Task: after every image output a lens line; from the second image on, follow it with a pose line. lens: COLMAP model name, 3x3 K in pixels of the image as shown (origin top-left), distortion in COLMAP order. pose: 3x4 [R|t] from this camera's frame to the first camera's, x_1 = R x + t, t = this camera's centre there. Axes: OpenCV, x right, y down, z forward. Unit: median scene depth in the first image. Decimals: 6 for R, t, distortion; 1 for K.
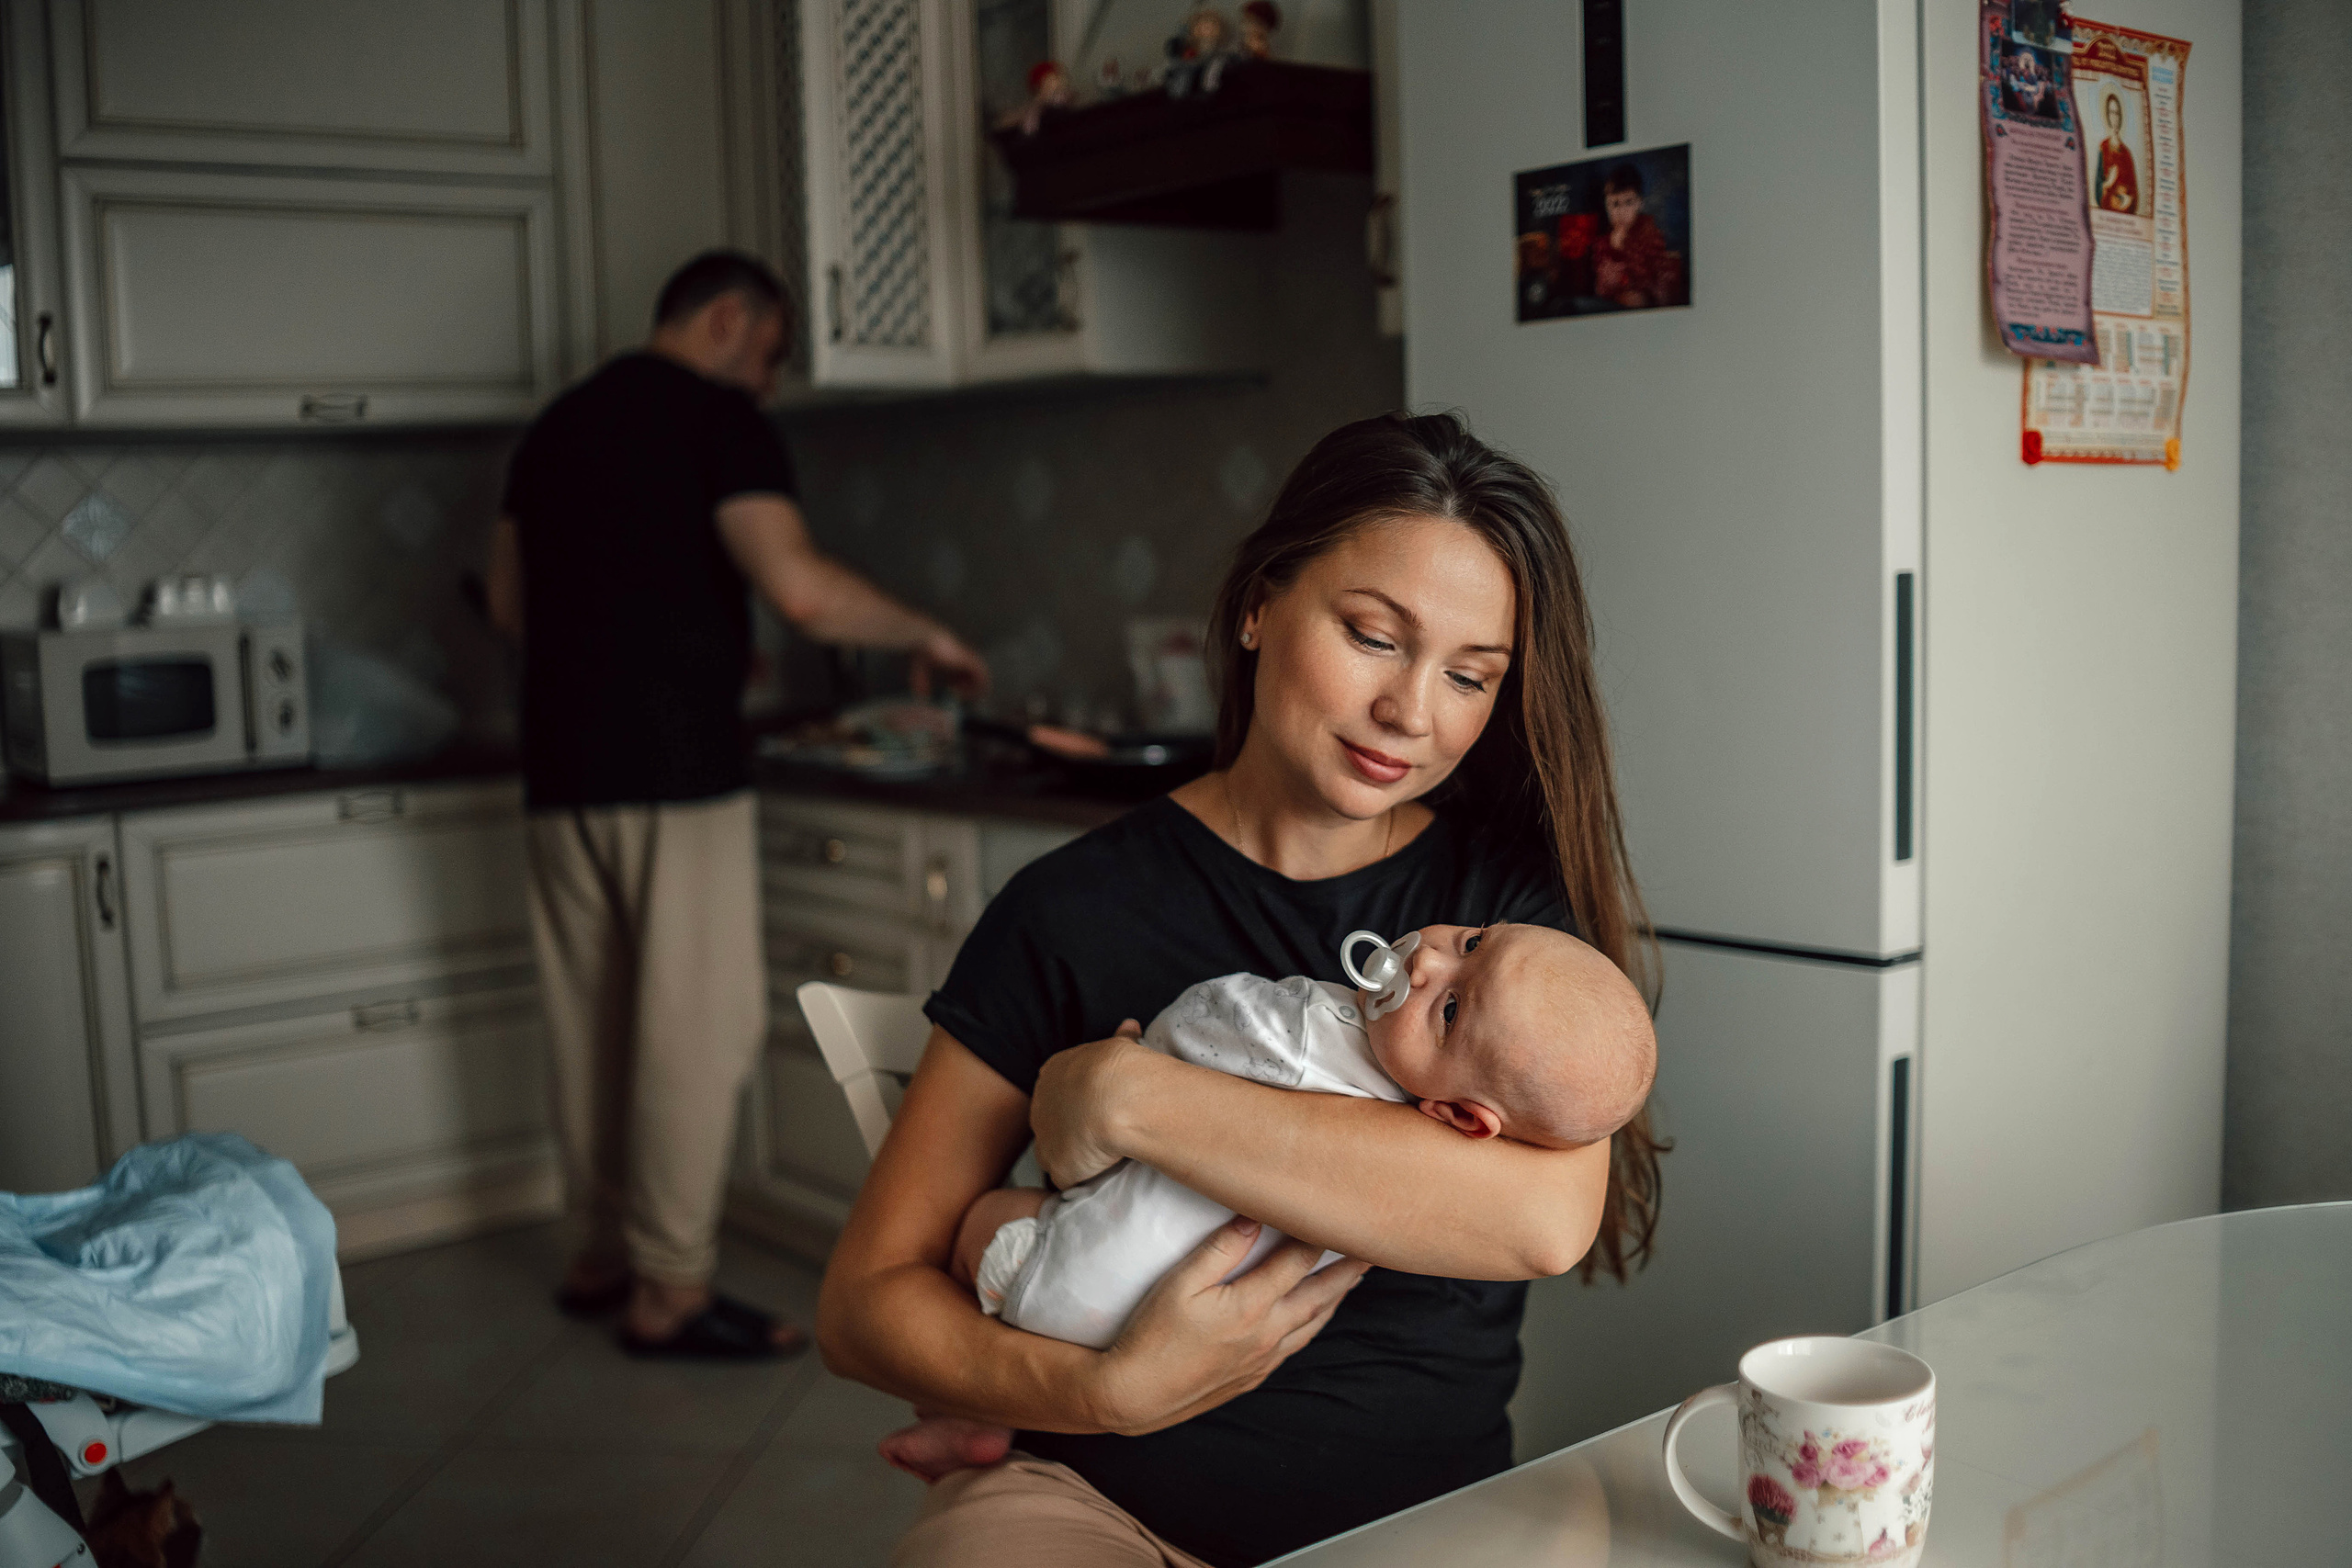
lens RADIAL K [[2442.8, 0, 1176.0], [0, 2442.8, 784.0], [0, 0, 1]] dist [-0.190313, 0.235909]
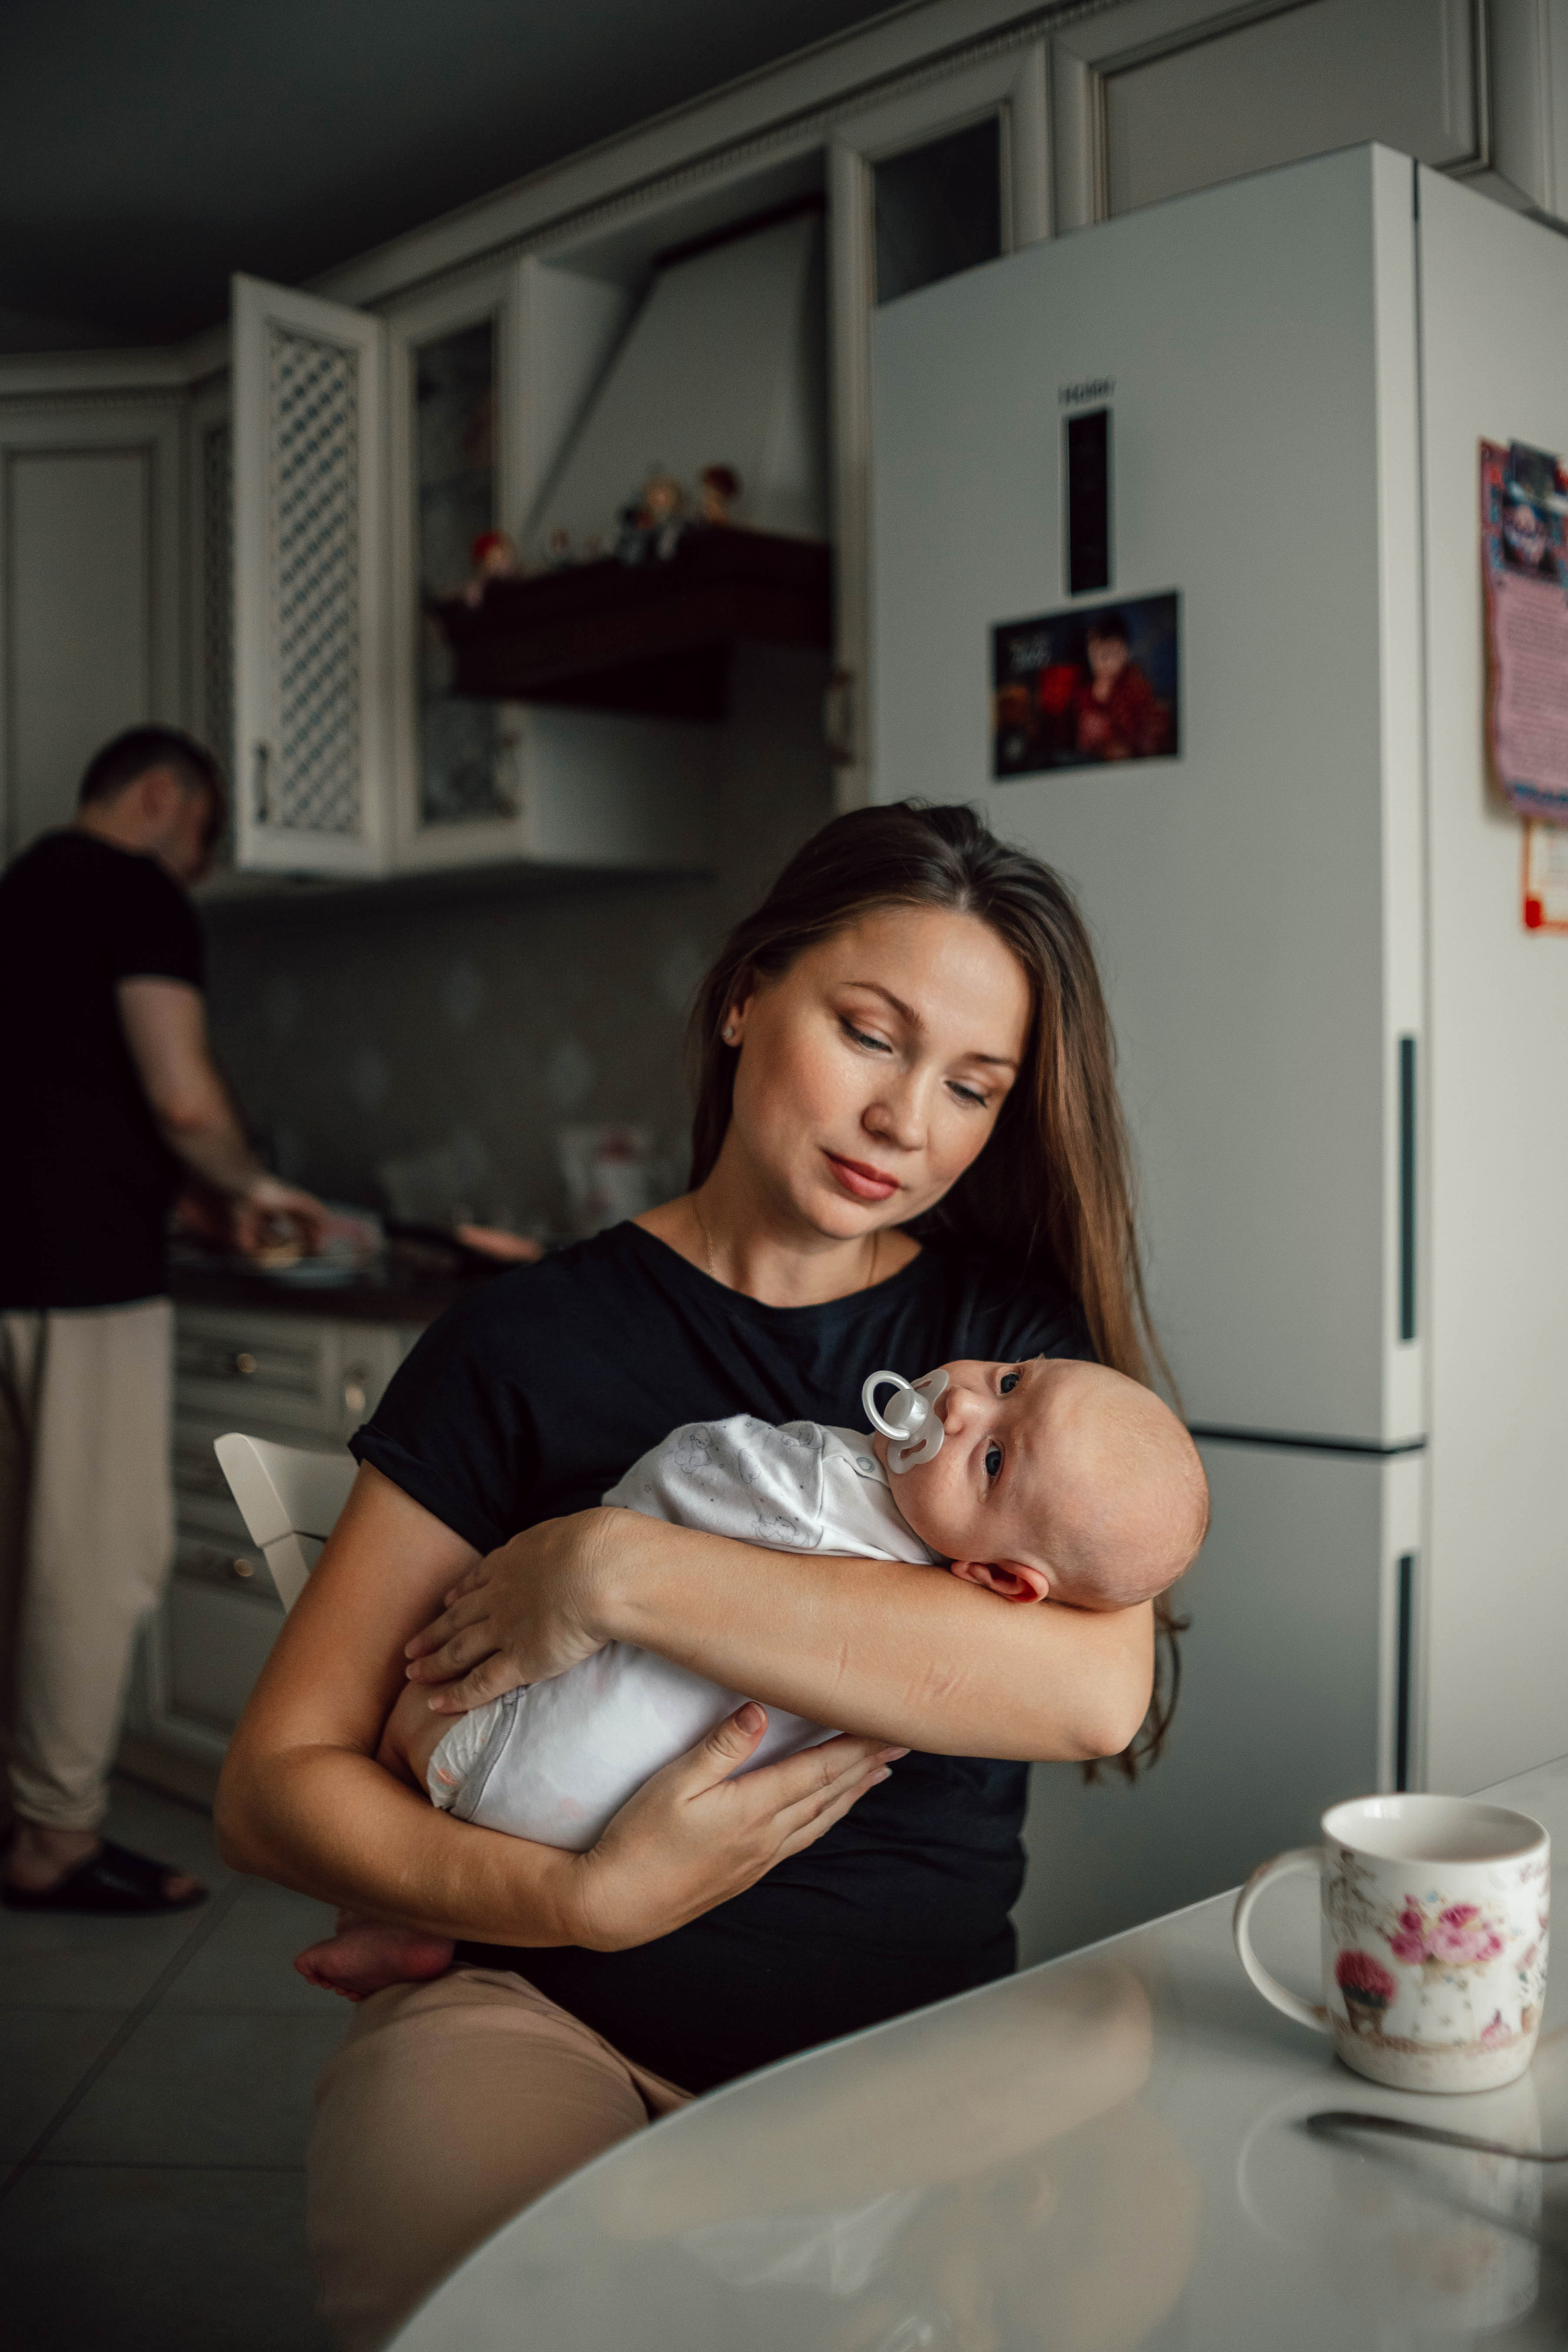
lens RADIAL K [[2443.1, 0, 791.7], [0, 2443.1, 1201.2], [0, 0, 1]] dist [-0.190313, 0.235909]
pose [[0.996330, 0.016624, 0.083960, -0.015507], [-0.010753, 0.997495, -0.069910, 0.044082], [-0.084912, 0.068750, 0.994014, 0.080174]]
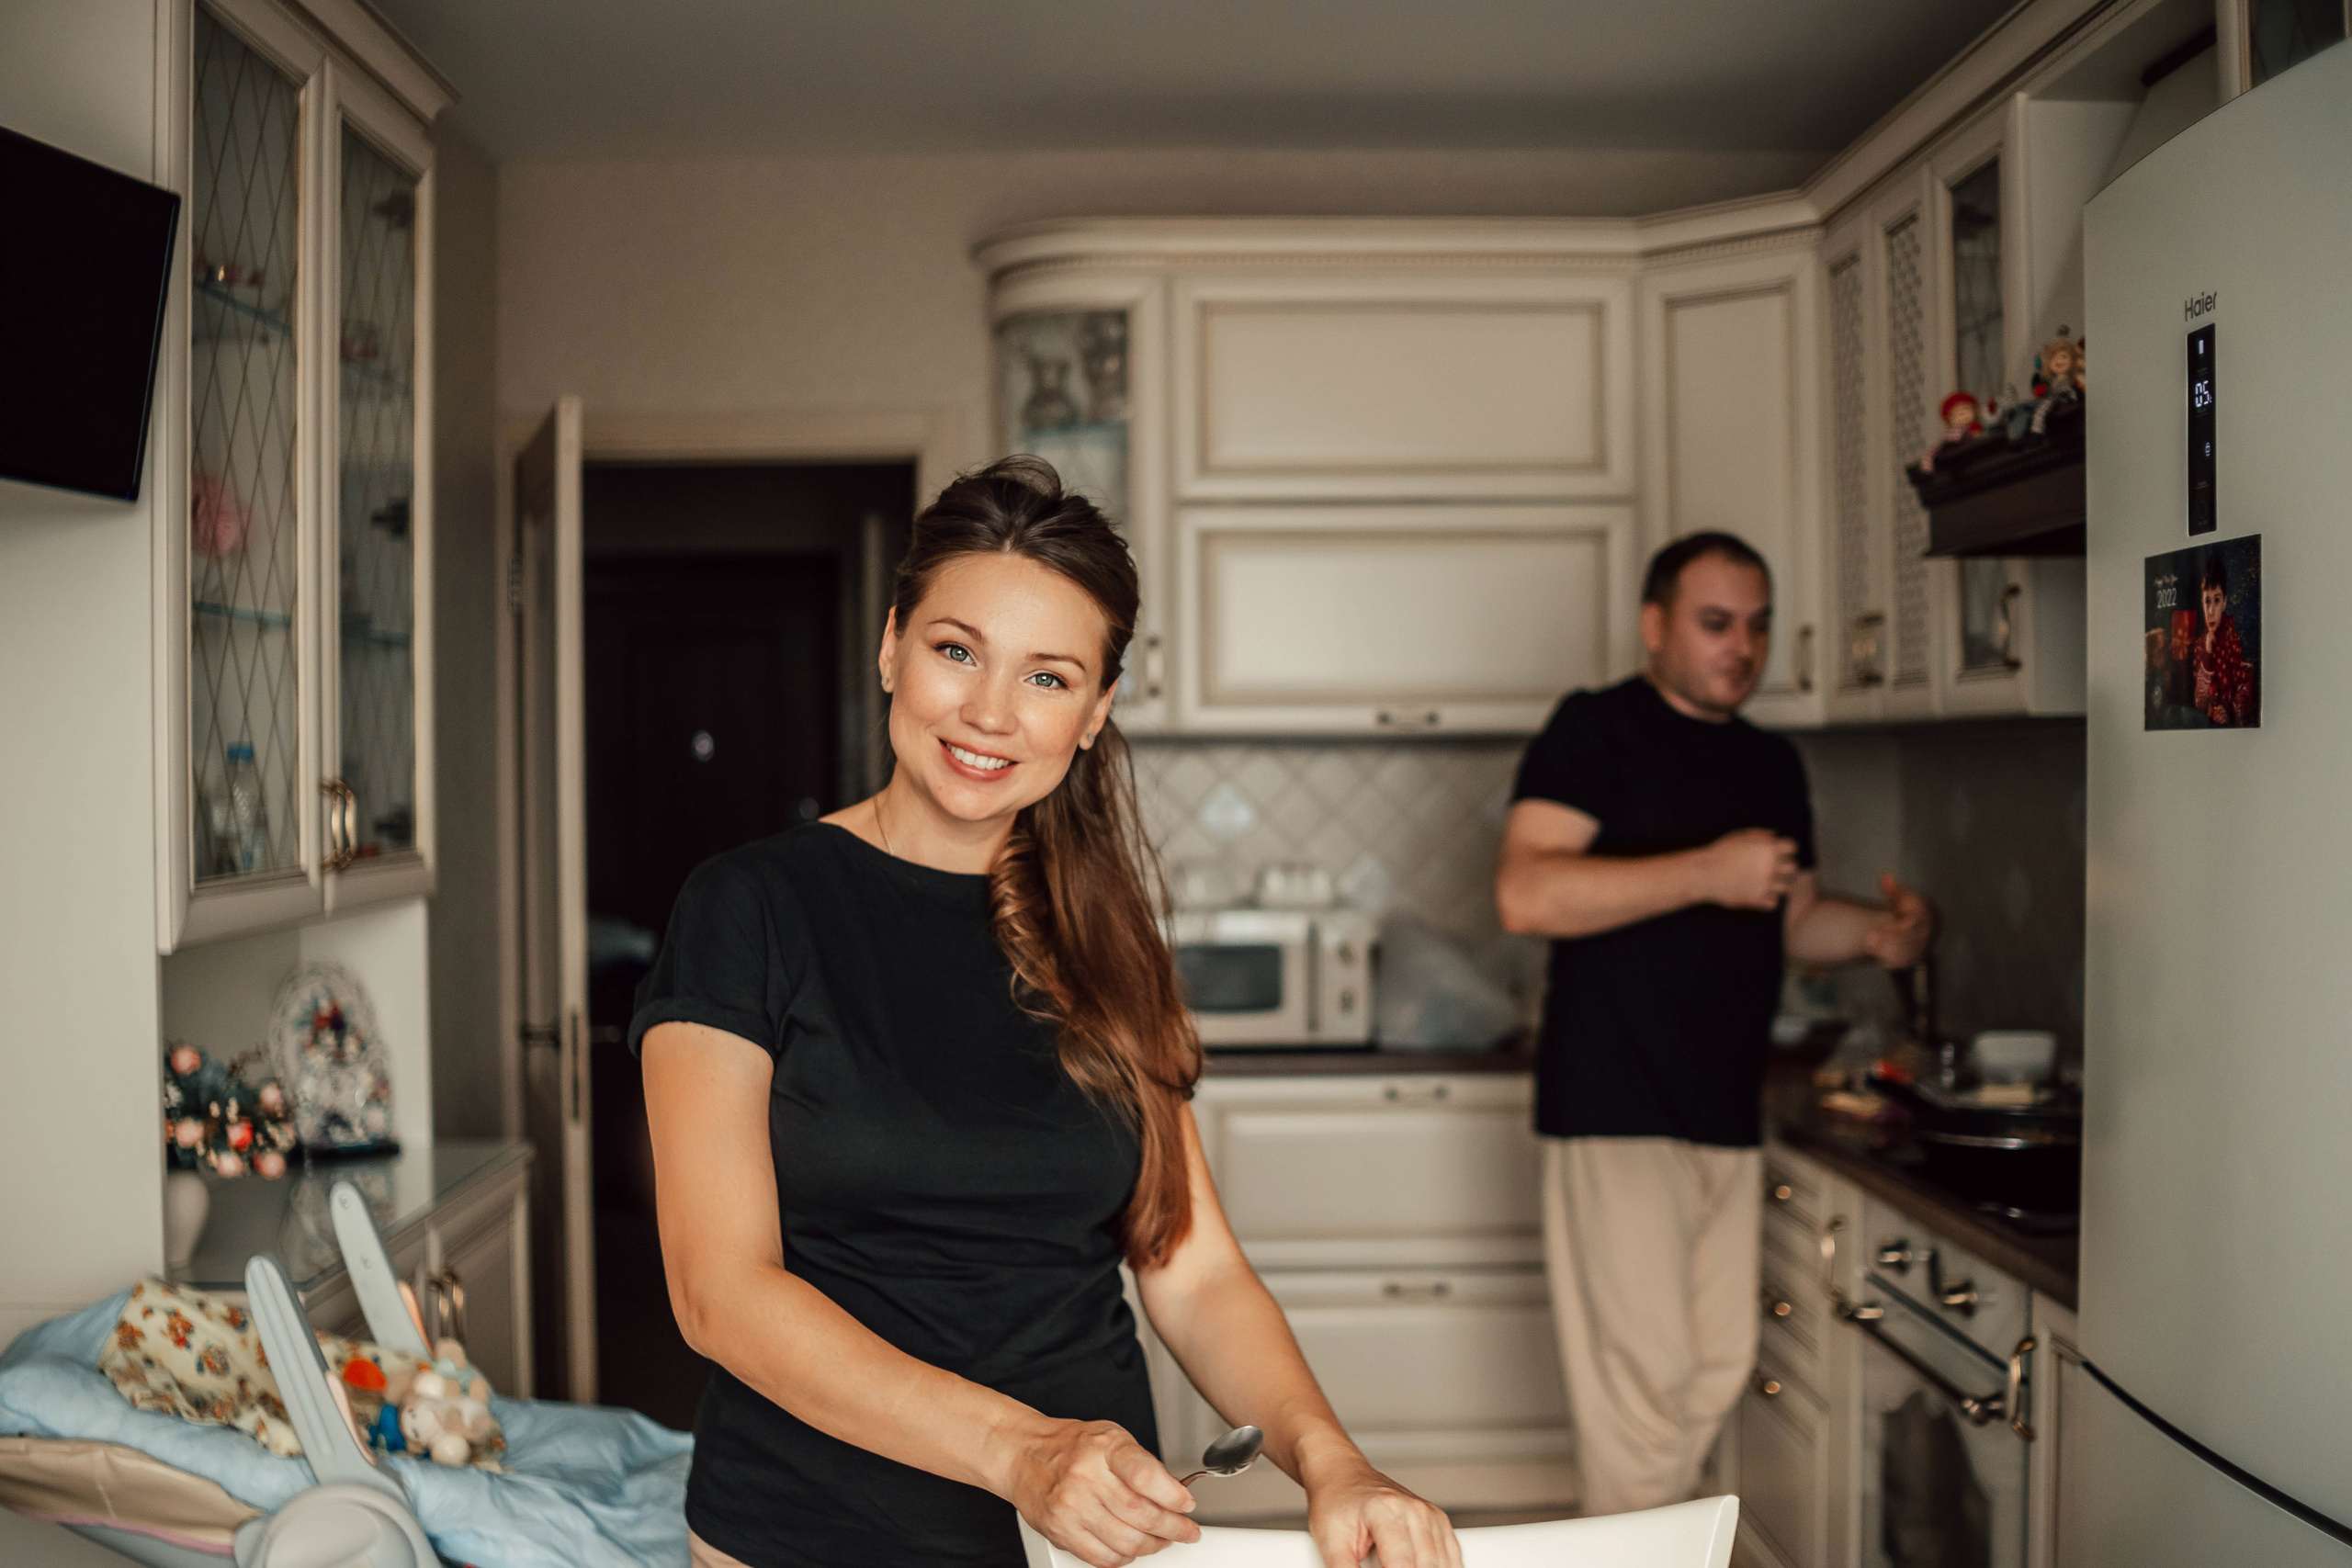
lens RADIAL K [[2442.8, 0, 1176.0], [0, 2442.8, 784.0], [0, 0, 1]] dist [-0.190313, 0.235909]
pose [[0.788222, 0.035170, -0.614385, 0.423685], [-0.087535, 0.994622, -0.055366, -0.100695], [0.609133, 0.097420, 0.787061, 0.125824]]
